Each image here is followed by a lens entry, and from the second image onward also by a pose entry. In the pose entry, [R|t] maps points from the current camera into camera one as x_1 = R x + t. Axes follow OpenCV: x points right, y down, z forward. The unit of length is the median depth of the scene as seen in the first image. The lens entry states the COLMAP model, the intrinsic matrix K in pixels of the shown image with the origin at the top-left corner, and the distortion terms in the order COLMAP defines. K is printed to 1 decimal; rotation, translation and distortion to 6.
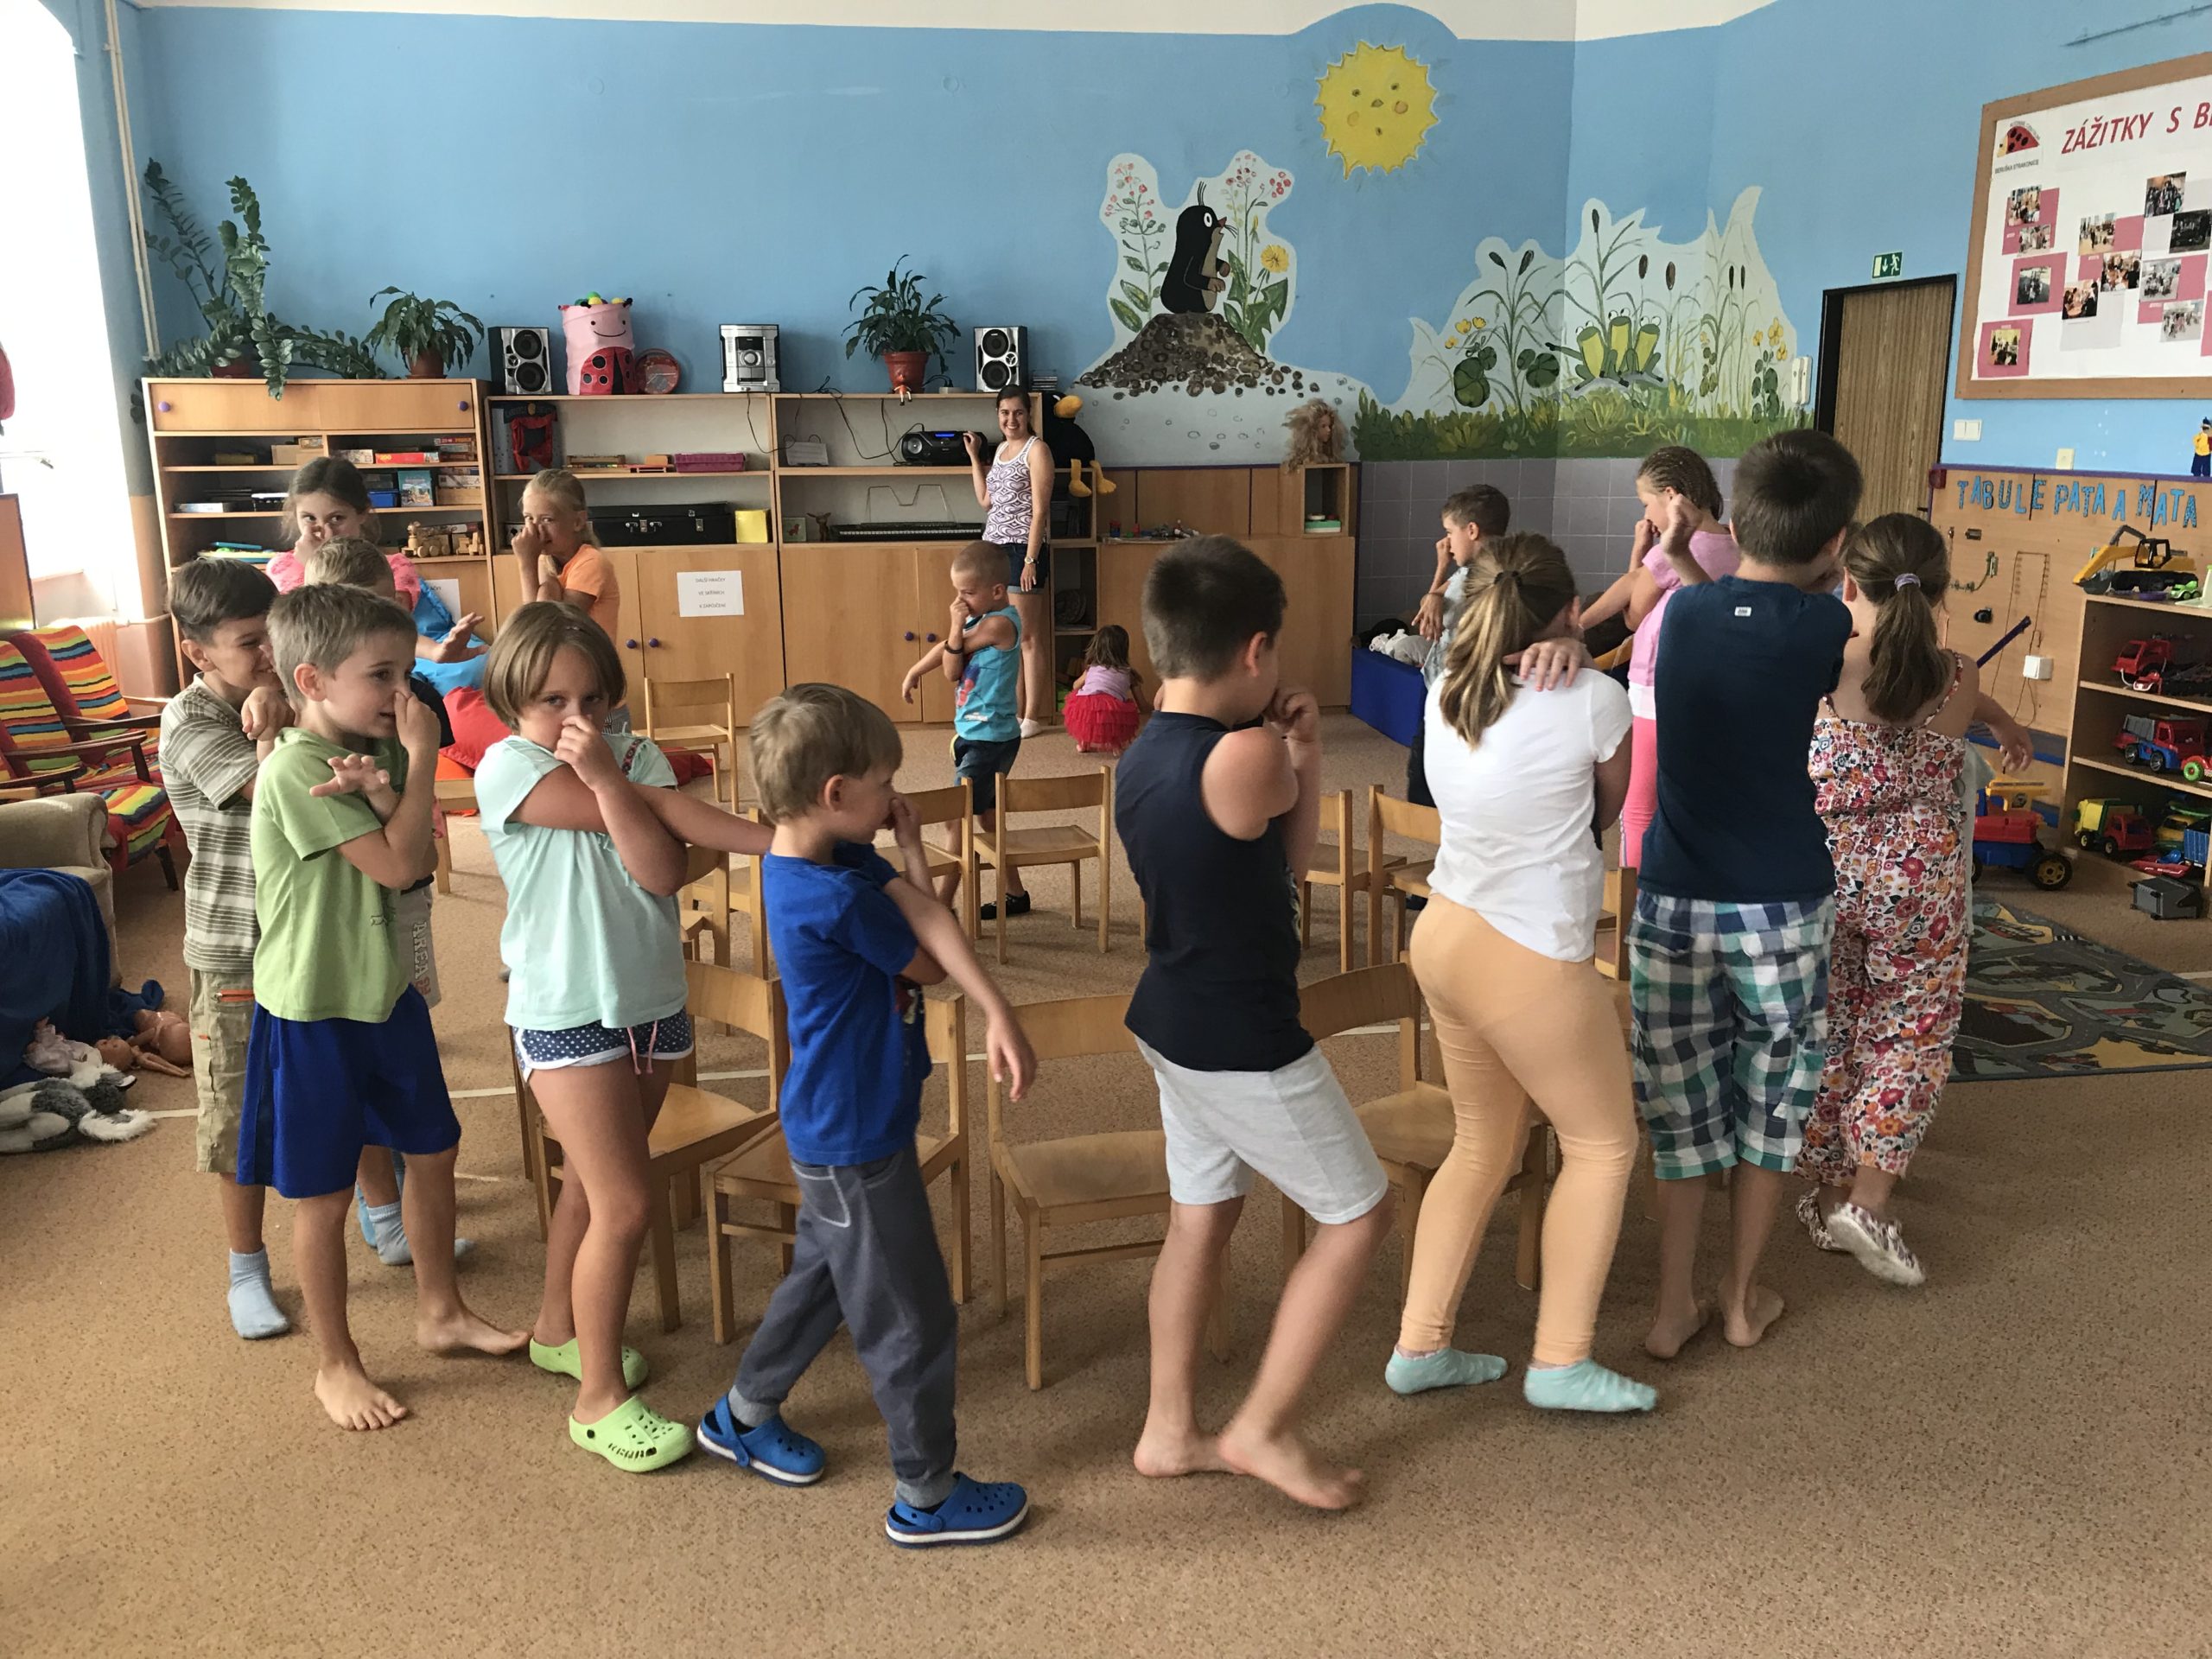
lens RADIAL K [[1711.9, 0, 1106.0], [0, 1711.9, 829.5], [0, 0, 1]] dist [-0.043989, 0.003180]
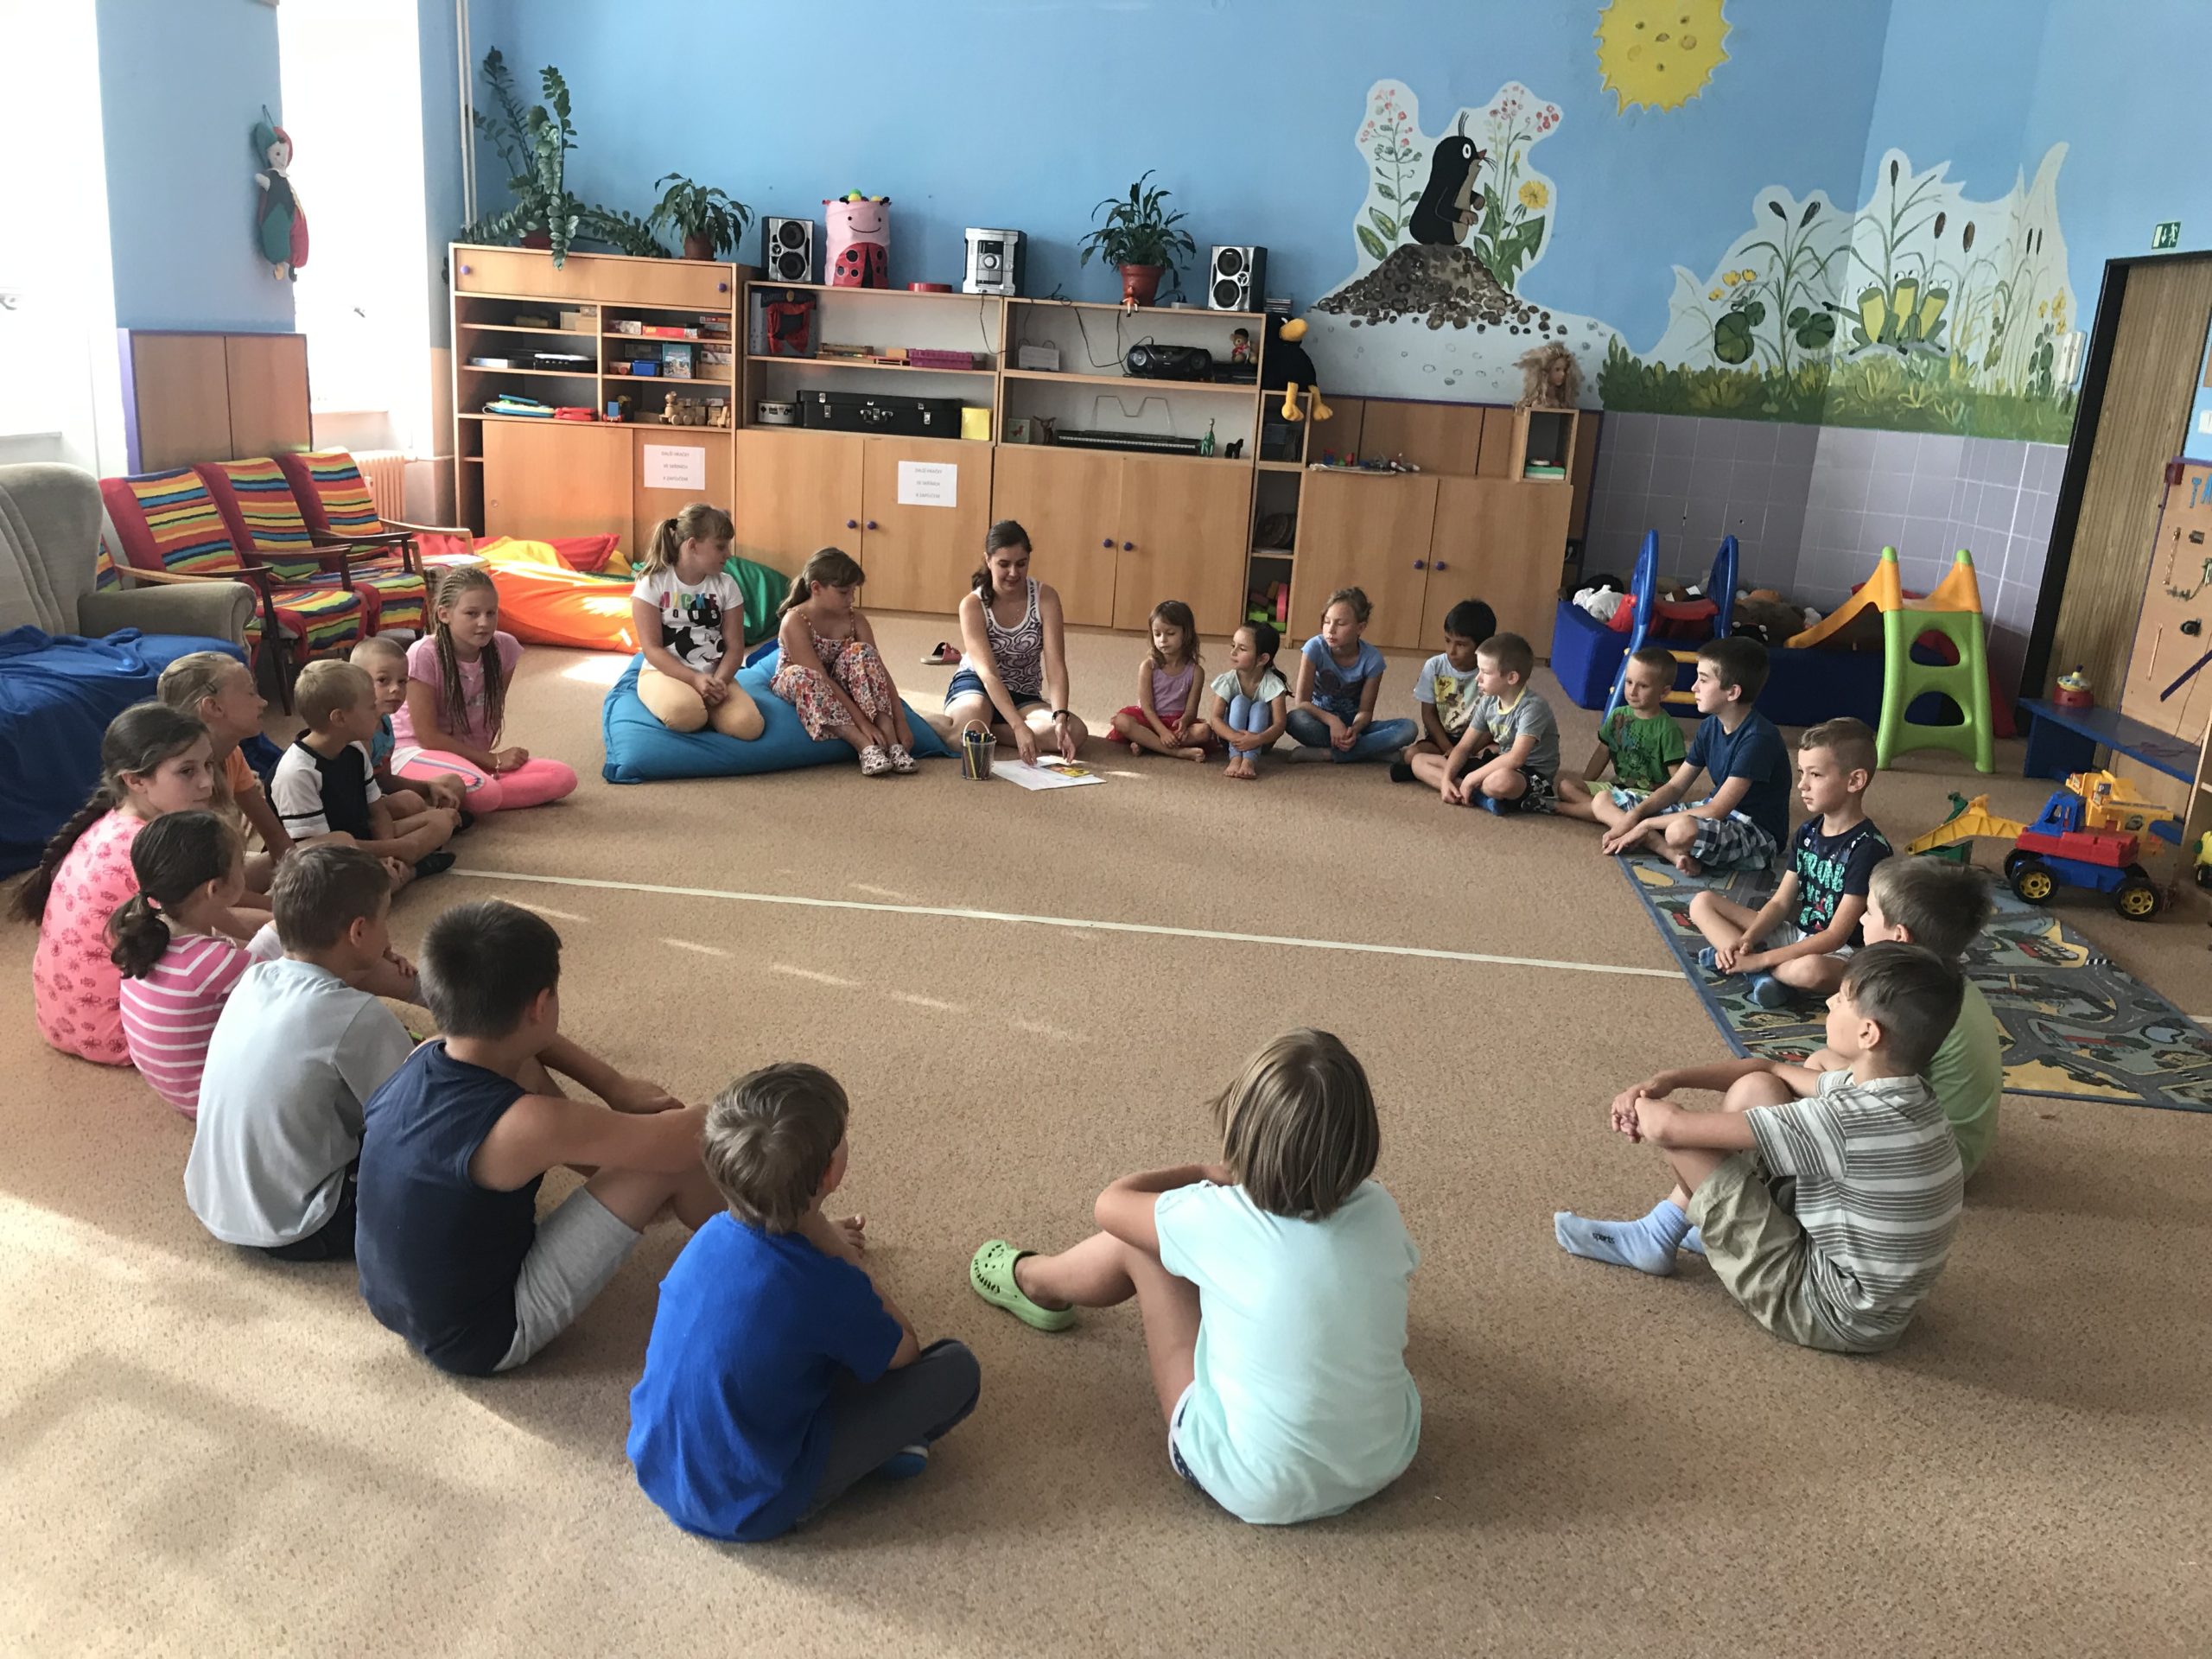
lens RADIAL K [[1711.9, 0, 1106.0], [0, 1711.9, 829.5], [0, 0, 1]] dist [-0.043989, 0.003180]
pose [[0.965757, 0.134141, -0.222082, 0.134900], [-0.125815, 0.990727, 0.051287, 0.006683], [0.226902, -0.021590, 0.973678, -0.011068]]
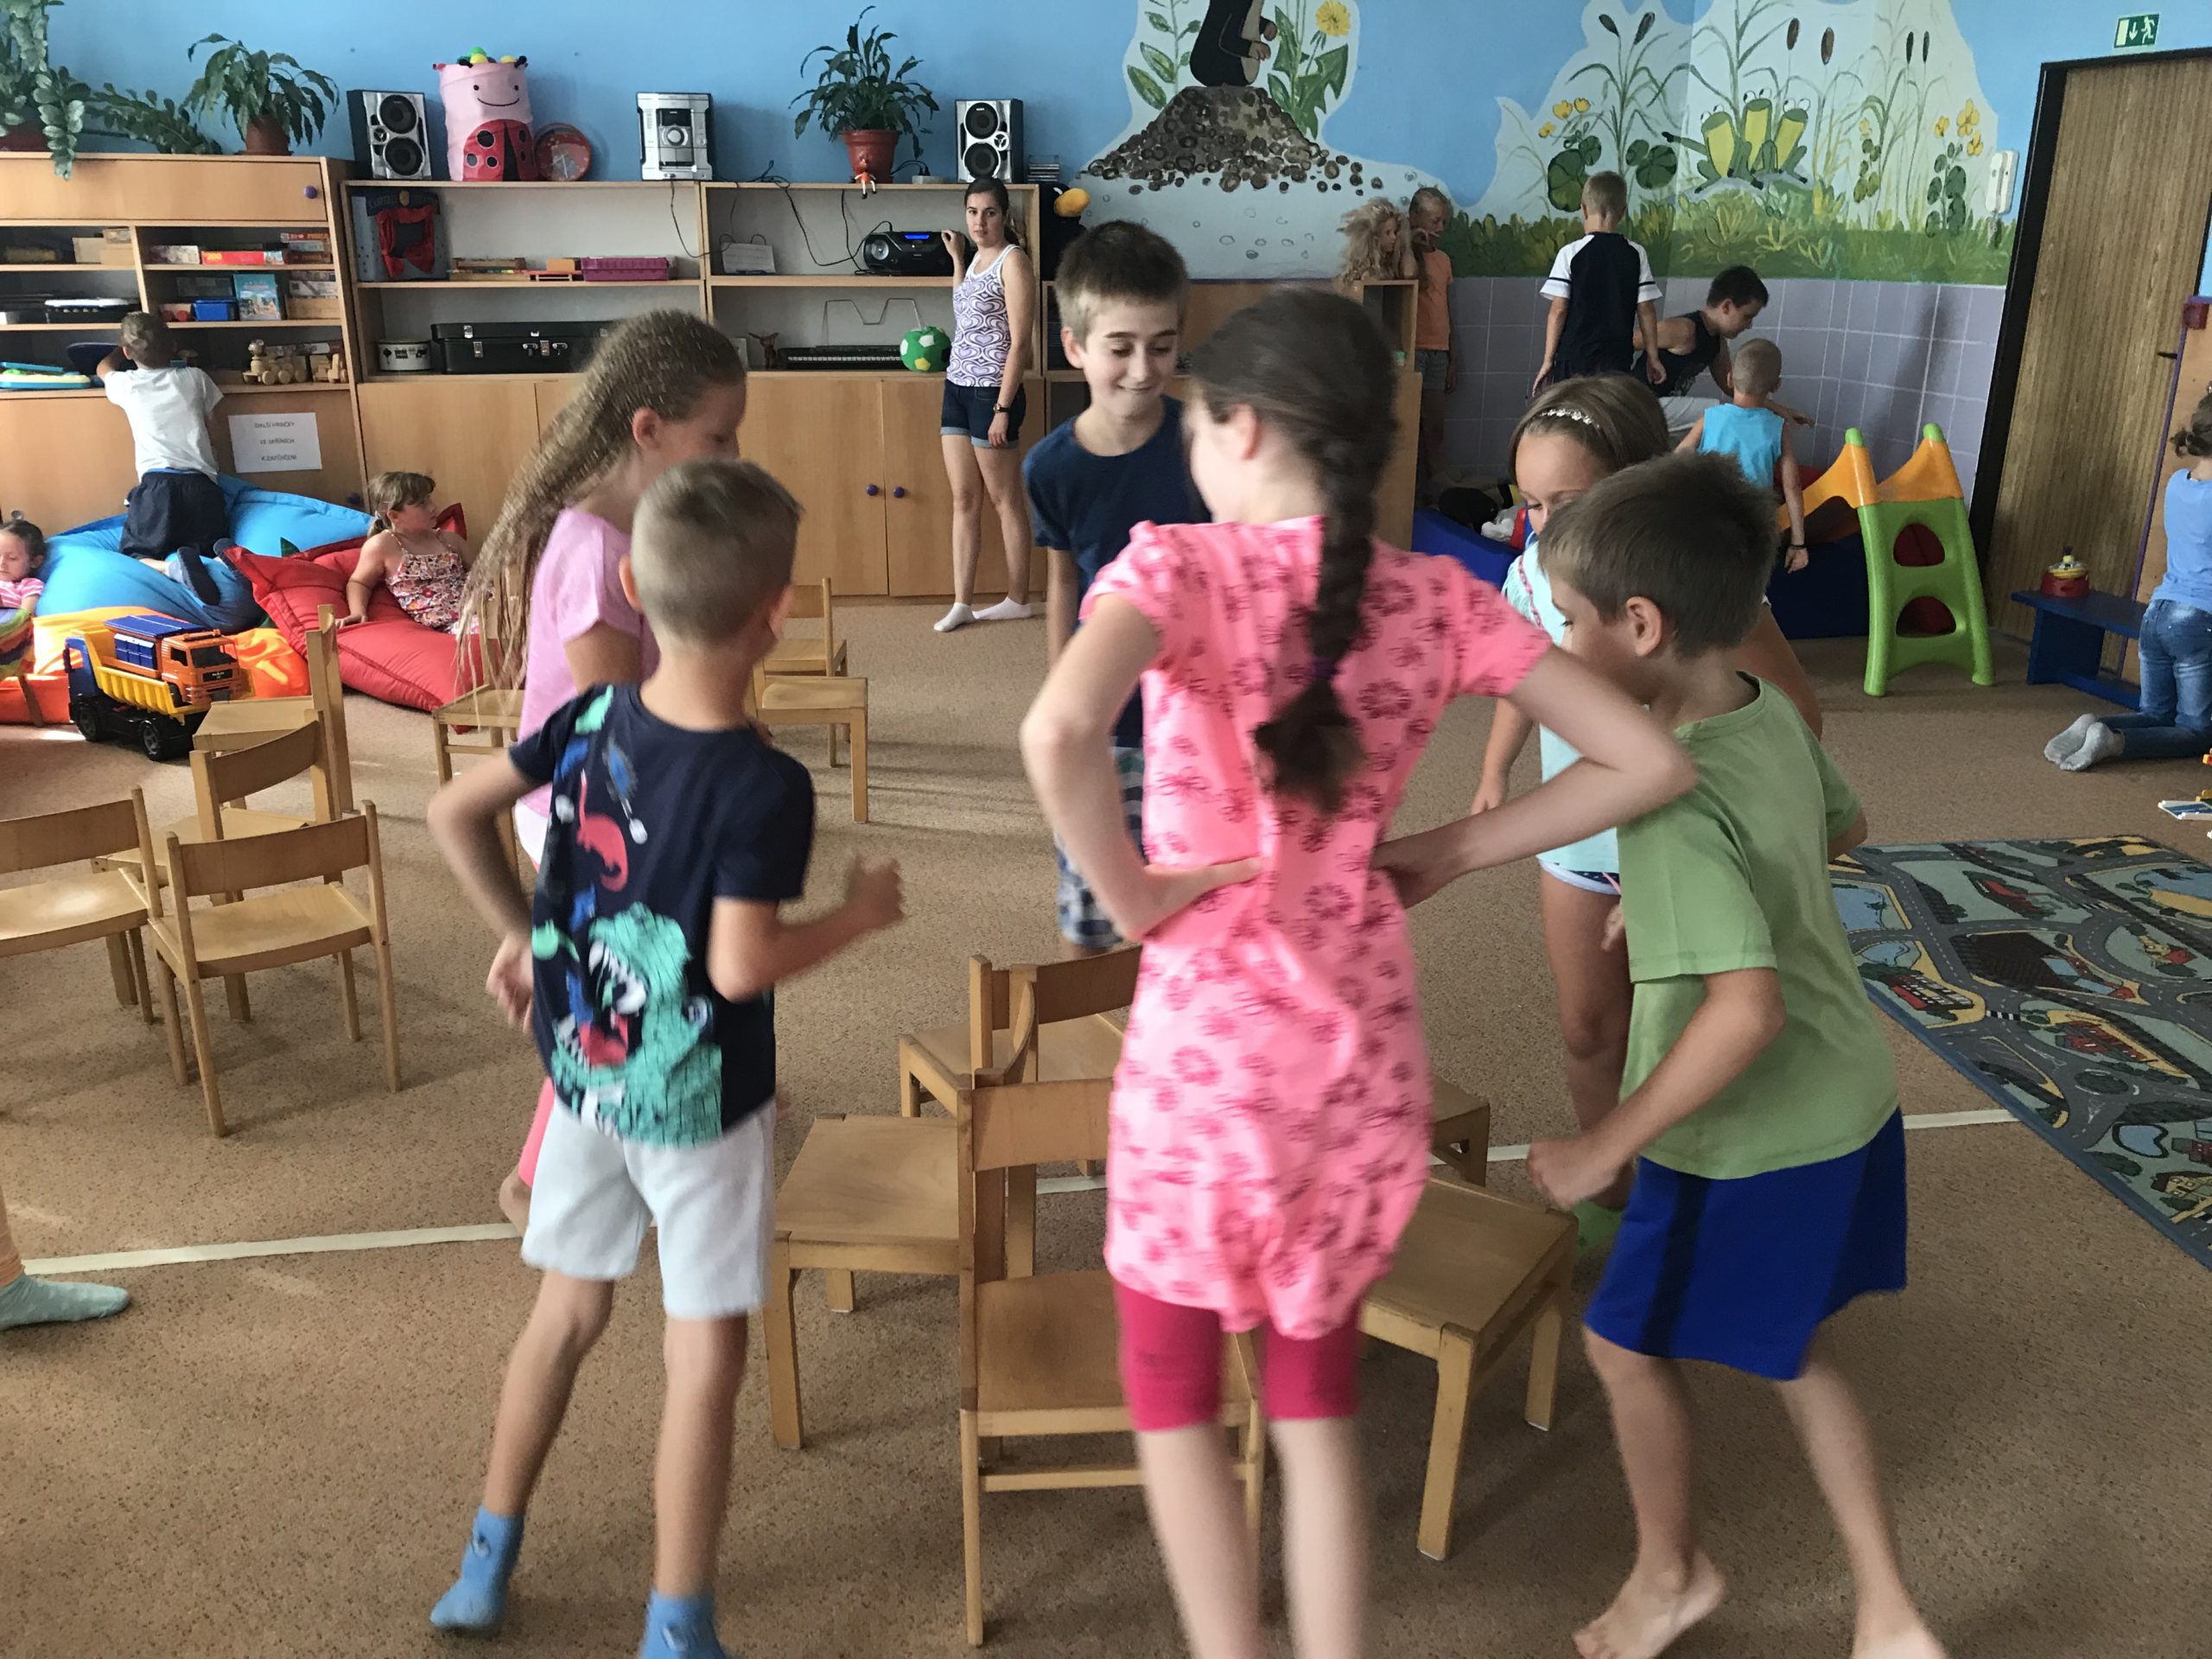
lens RADIAL K [[1752.0, 0, 1106.0], [0, 1752.0, 829.5], [0, 0, 1]] dist [-0.073533, 0.085901]
pose [[0.999723, 0.019150, -0.013691, 0.011033], [-0.017634, 0.994487, 0.103371, -0.038698], [0.015595, -0.103101, 0.994549, 0.154220]]
